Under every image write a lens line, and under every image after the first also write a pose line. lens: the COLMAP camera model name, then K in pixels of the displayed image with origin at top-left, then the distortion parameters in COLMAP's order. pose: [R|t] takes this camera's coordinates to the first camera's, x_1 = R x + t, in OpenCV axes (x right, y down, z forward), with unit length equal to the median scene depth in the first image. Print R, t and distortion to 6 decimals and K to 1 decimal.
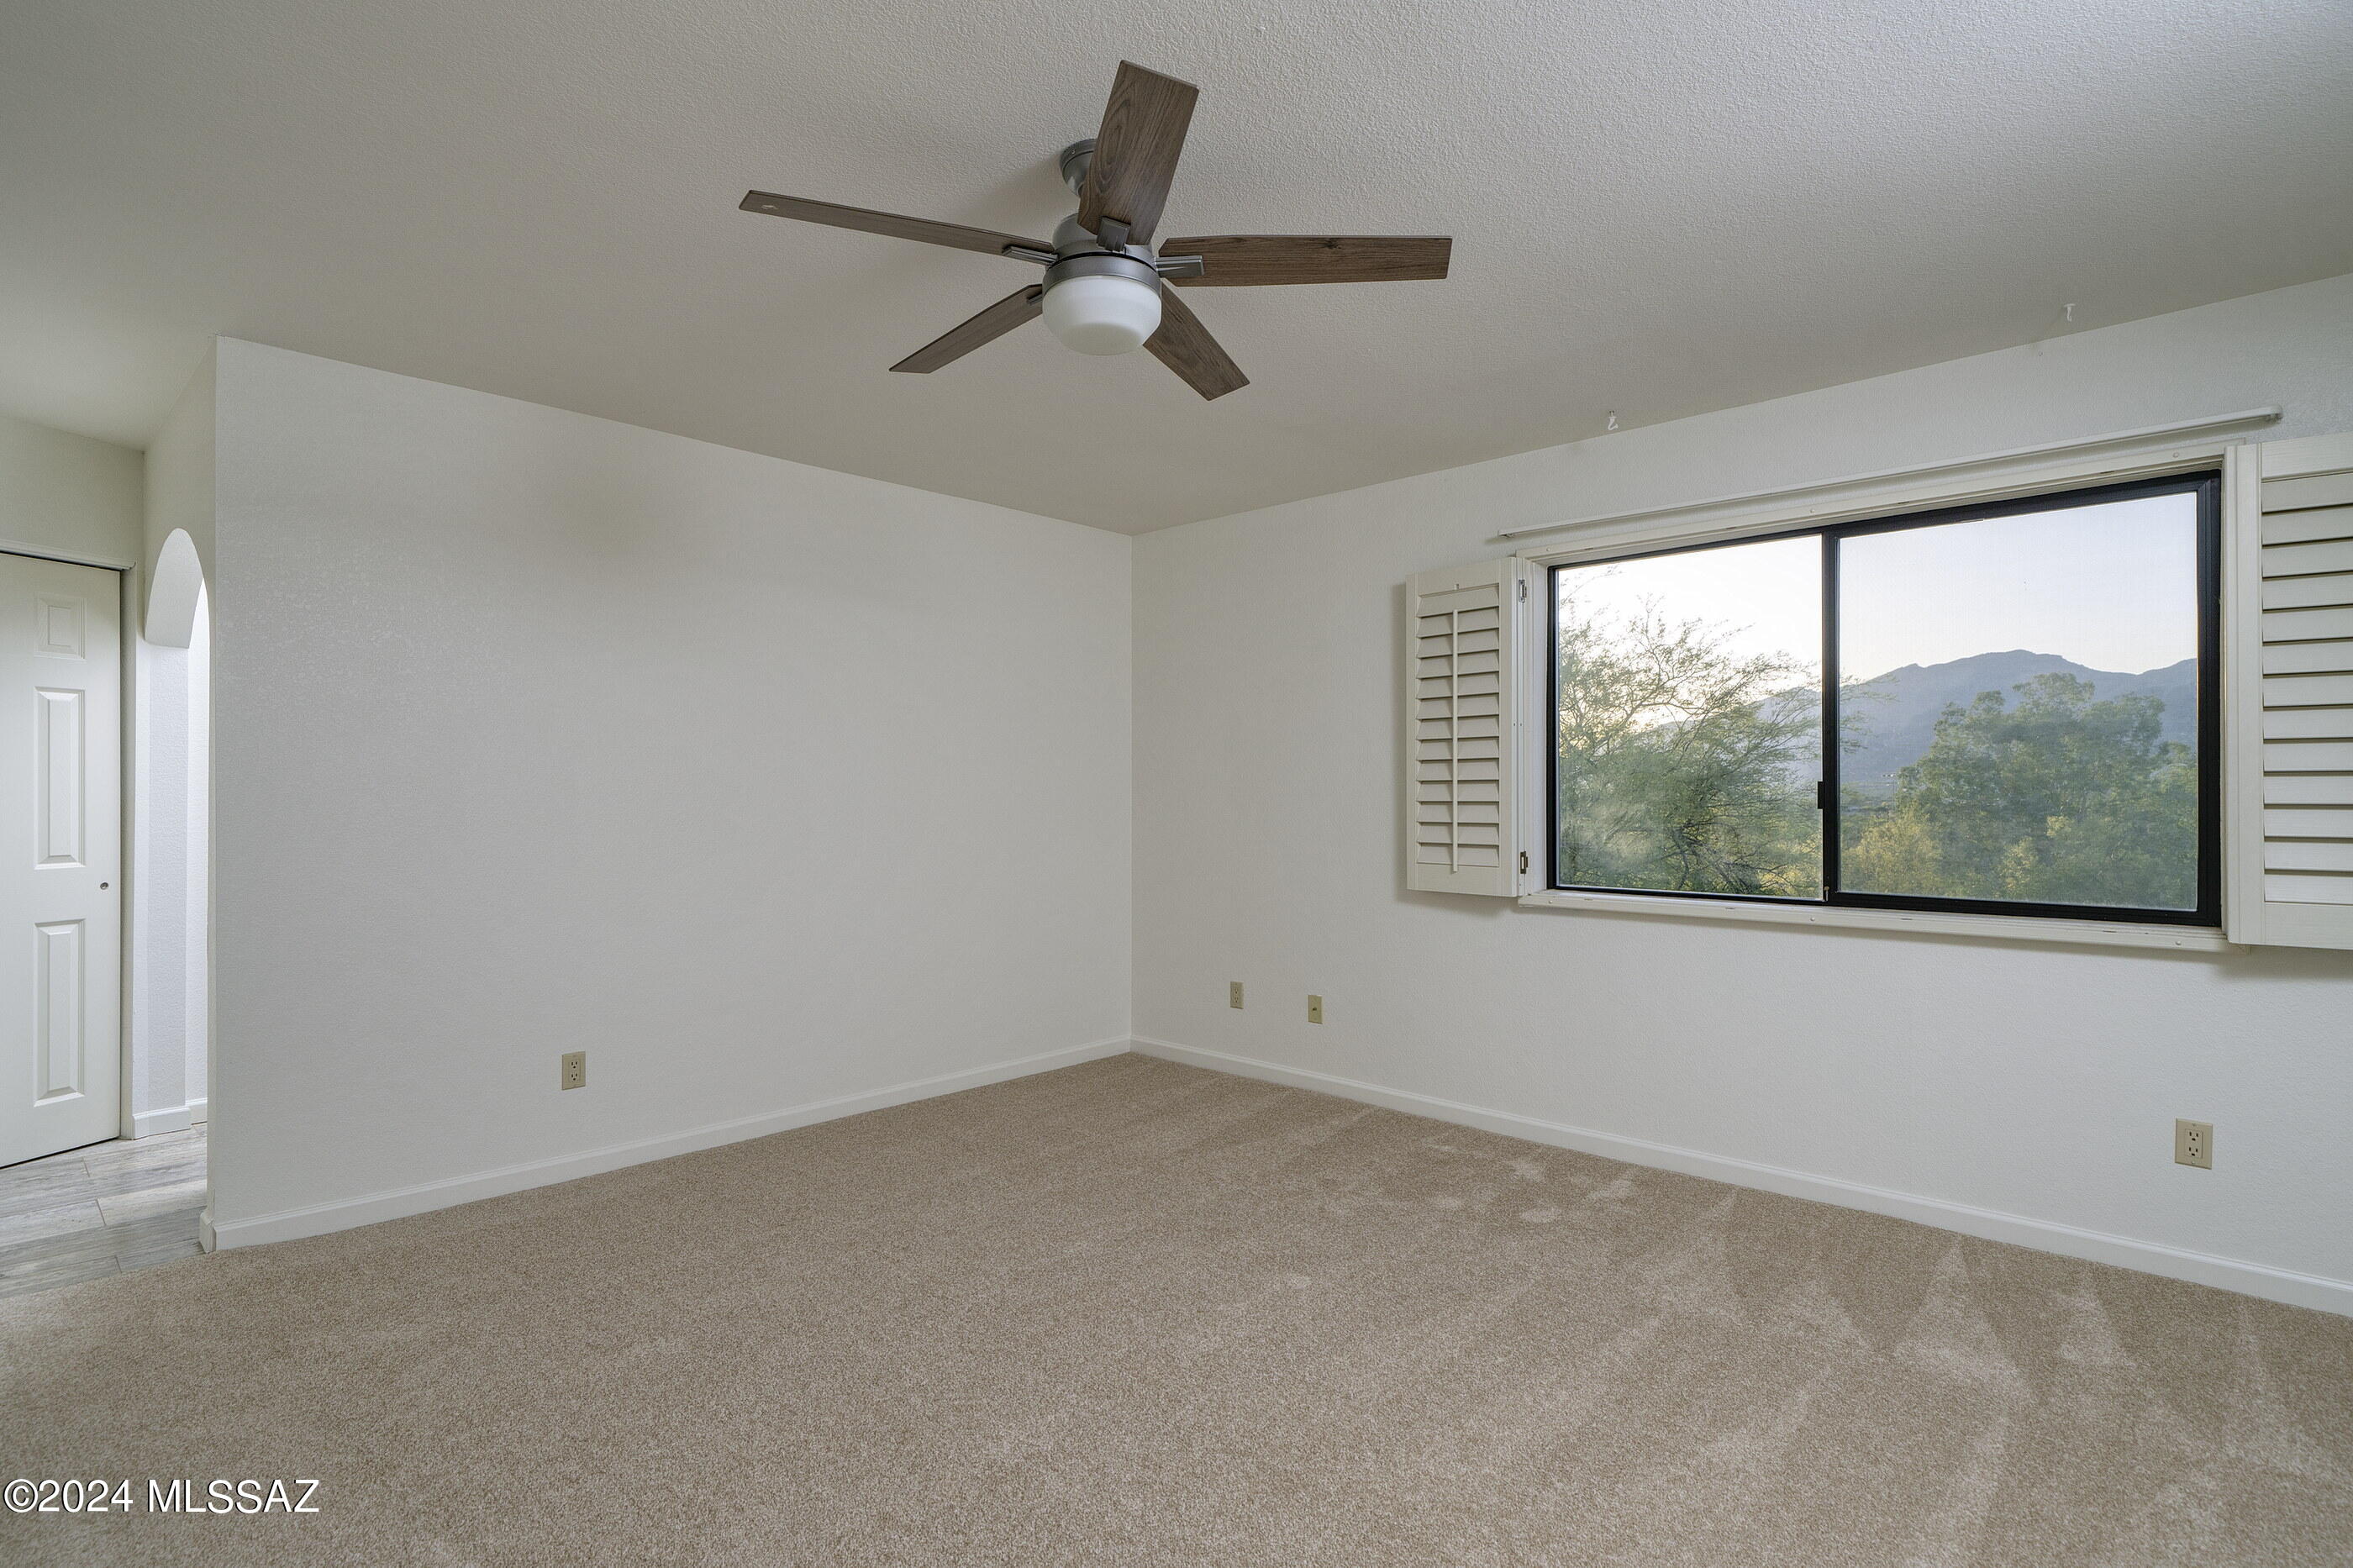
lens RADIAL K [[1212.7, 0, 1120.0], [0, 1212.7, 782.5], [0, 0, 1]] dist [0.017243, 0.000122]
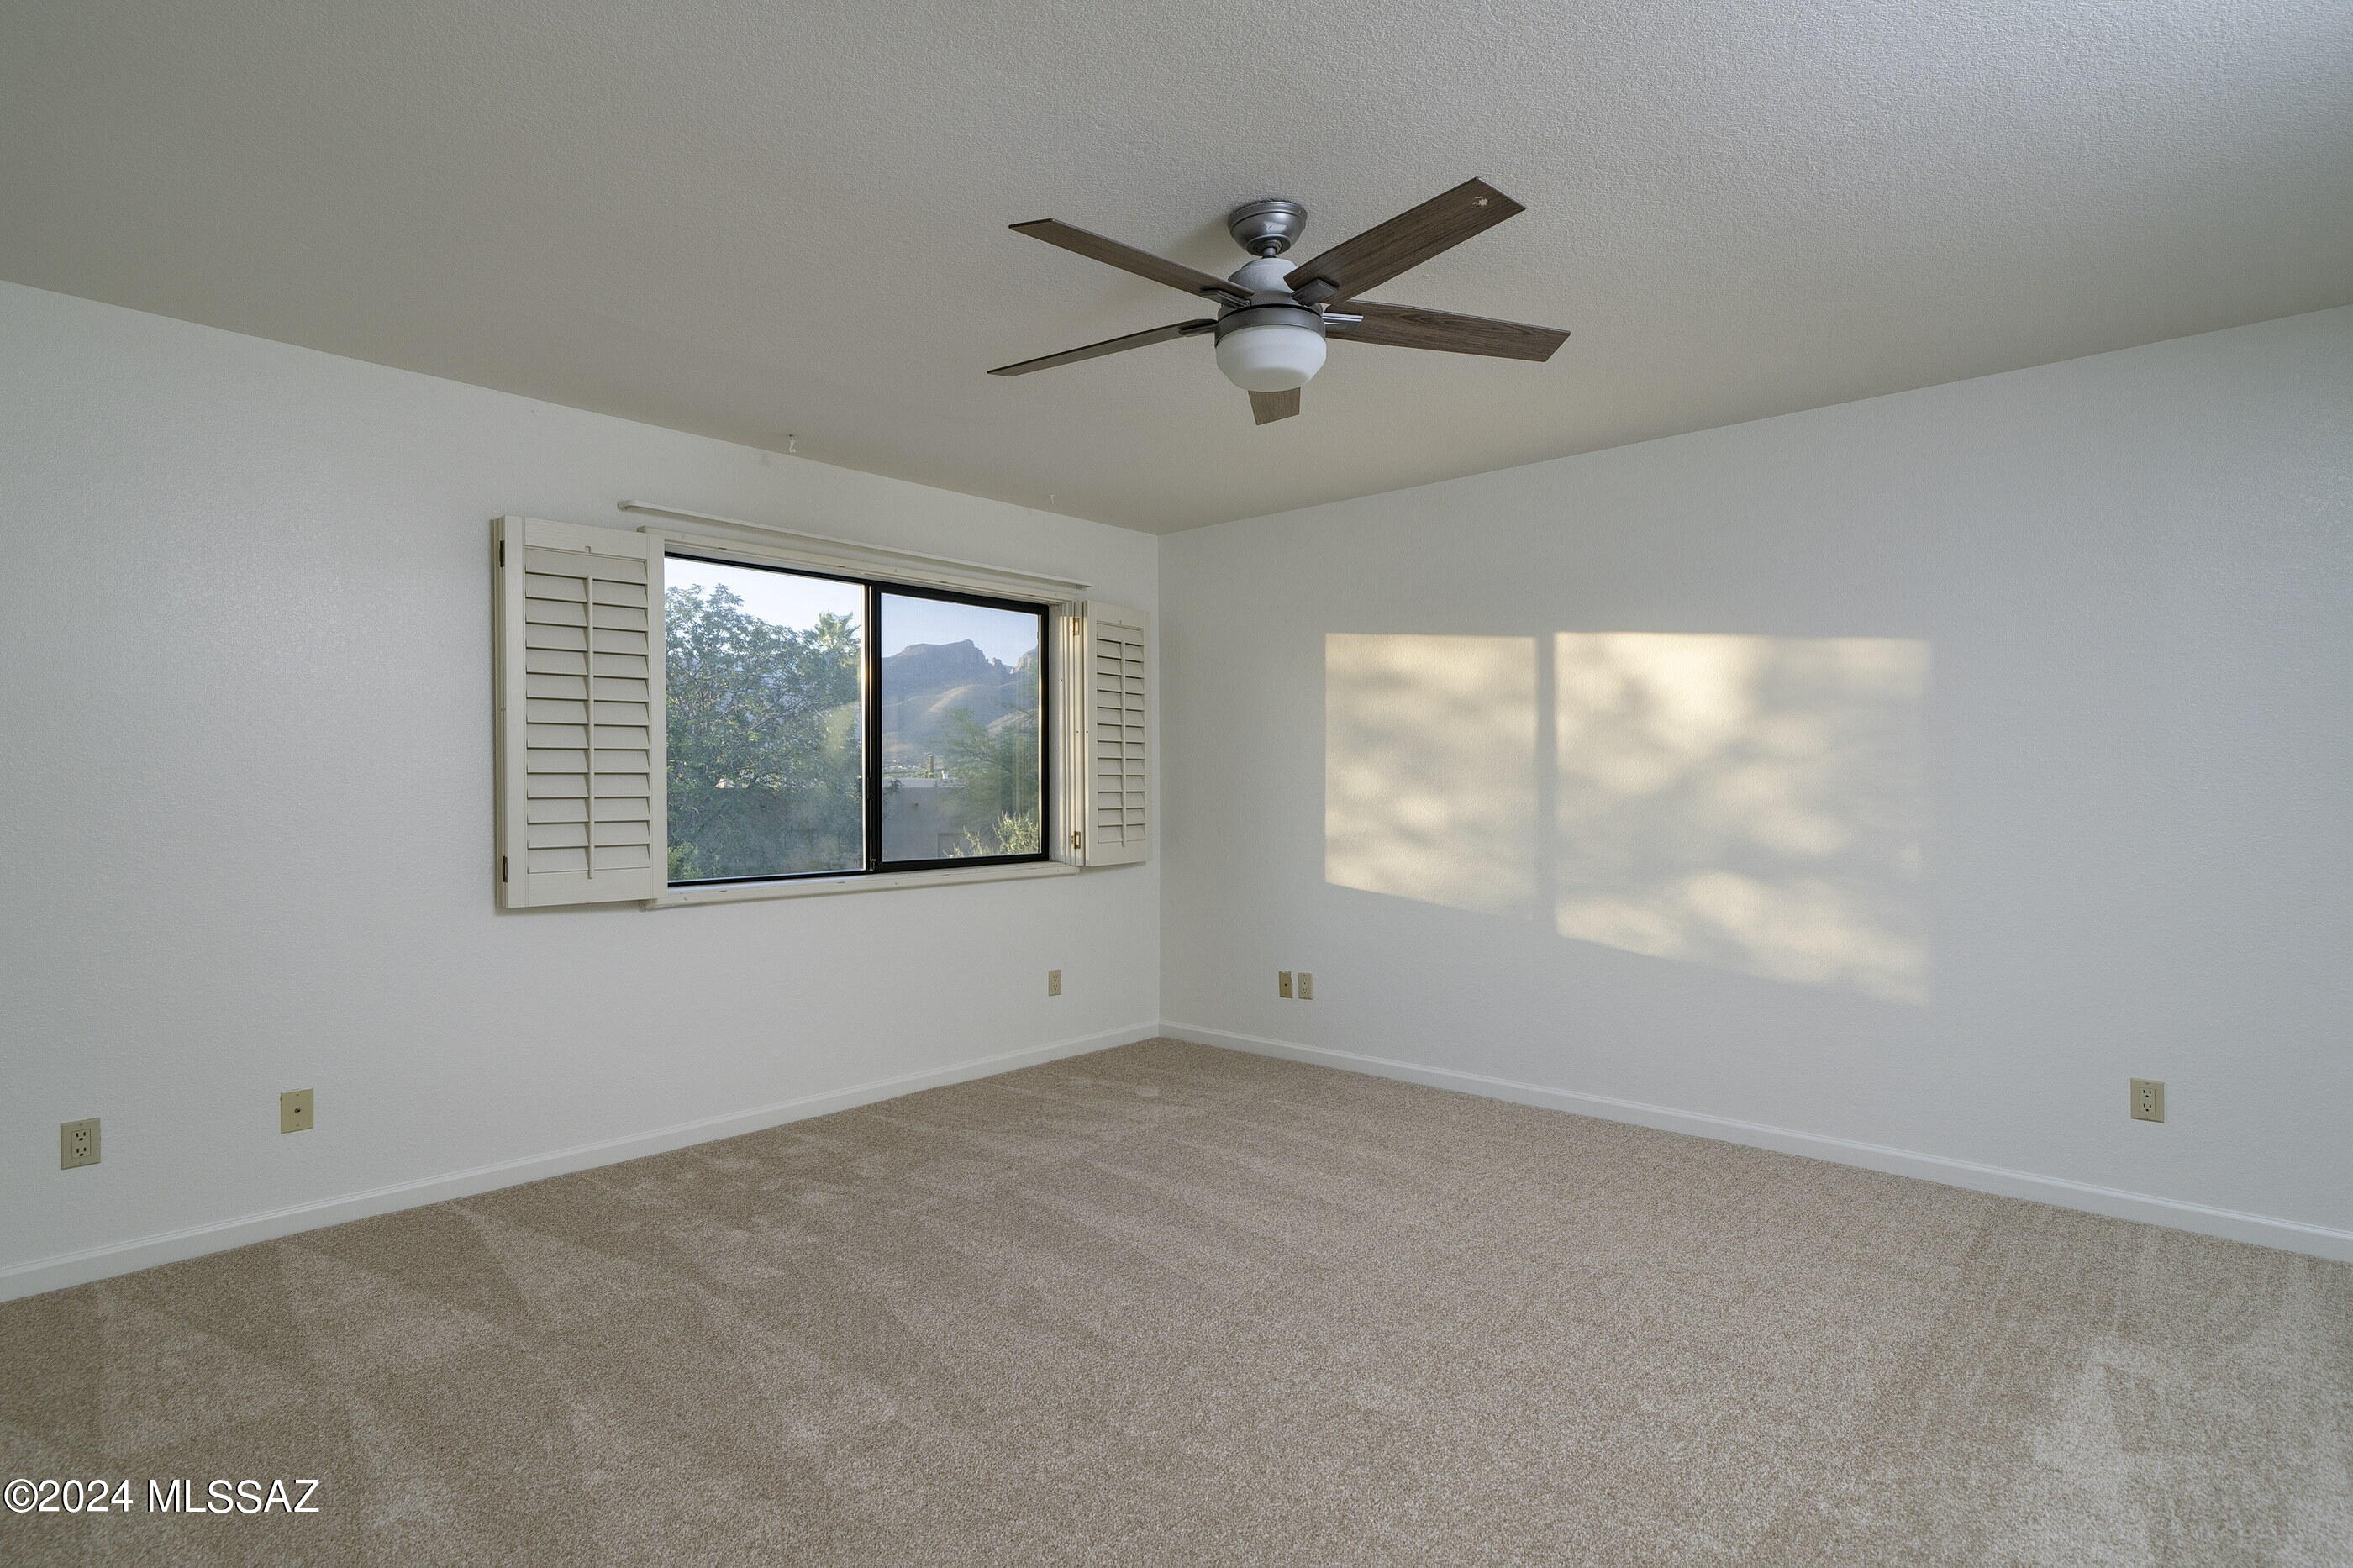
lens RADIAL K [[1212.7, 0, 1179.4], [0, 1212.7, 777.6], [0, 0, 1]] dist [0.017243, 0.000122]
pose [[-0.046677, 0.006770, 0.998887, -0.600680], [-0.004403, 0.999966, -0.006983, 0.005824], [-0.998900, -0.004724, -0.046646, 0.608095]]
